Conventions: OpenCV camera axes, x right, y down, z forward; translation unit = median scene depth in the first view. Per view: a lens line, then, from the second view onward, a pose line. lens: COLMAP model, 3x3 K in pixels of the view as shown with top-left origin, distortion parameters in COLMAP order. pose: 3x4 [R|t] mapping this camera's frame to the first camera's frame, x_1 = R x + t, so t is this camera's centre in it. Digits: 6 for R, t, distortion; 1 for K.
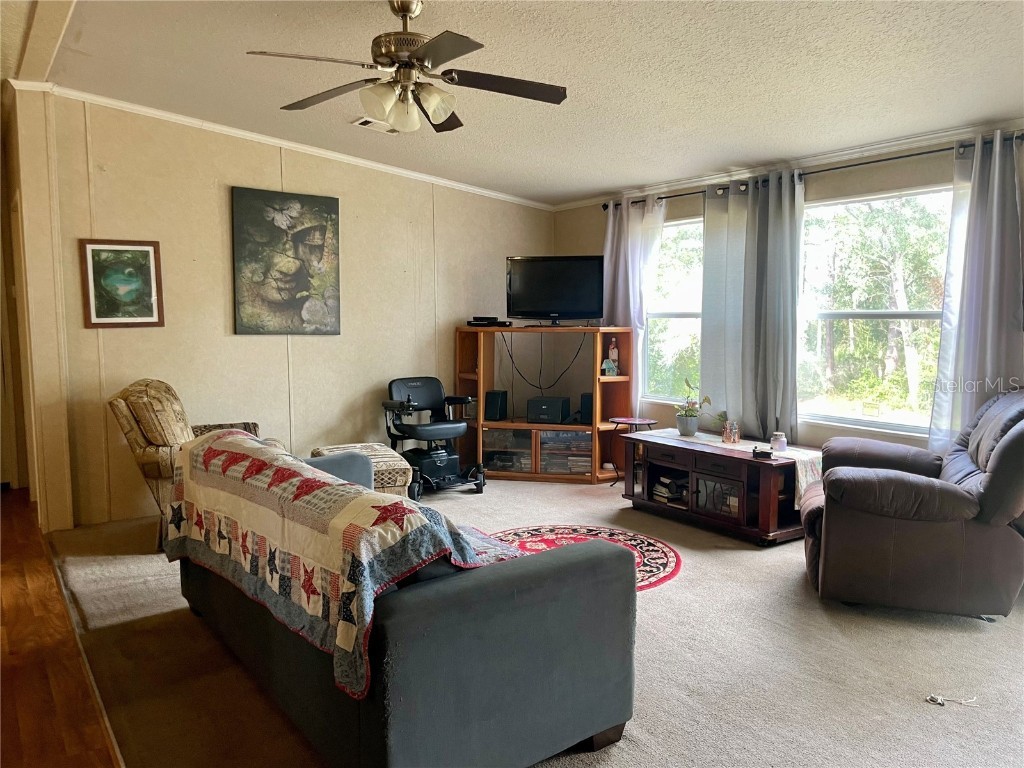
lens RADIAL K [[755.8, 0, 512.0], [0, 755.8, 384.0], [0, 0, 1]] dist [0.056681, -0.103086]
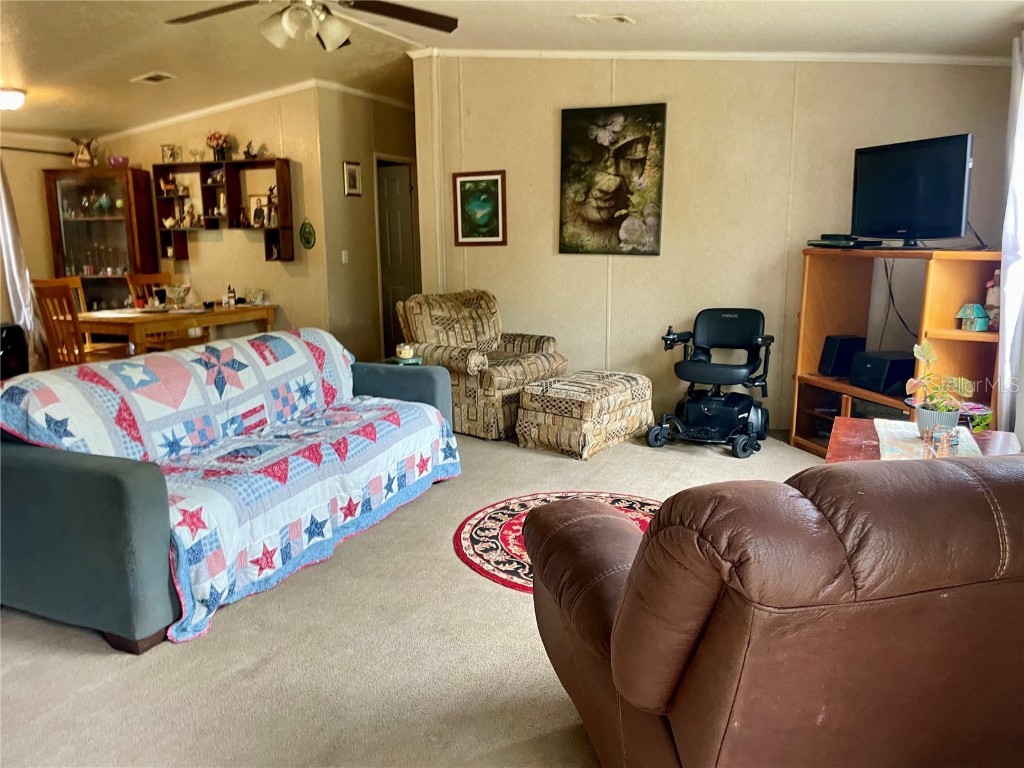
lens RADIAL K [[755.8, 0, 512.0], [0, 755.8, 384.0], [0, 0, 1]] dist [0.056681, -0.103086]
pose [[0.501881, 0.165153, -0.849023, 0.526716], [-0.073451, 0.986193, 0.148416, -0.036477], [0.861812, -0.012125, 0.507082, 0.393040]]
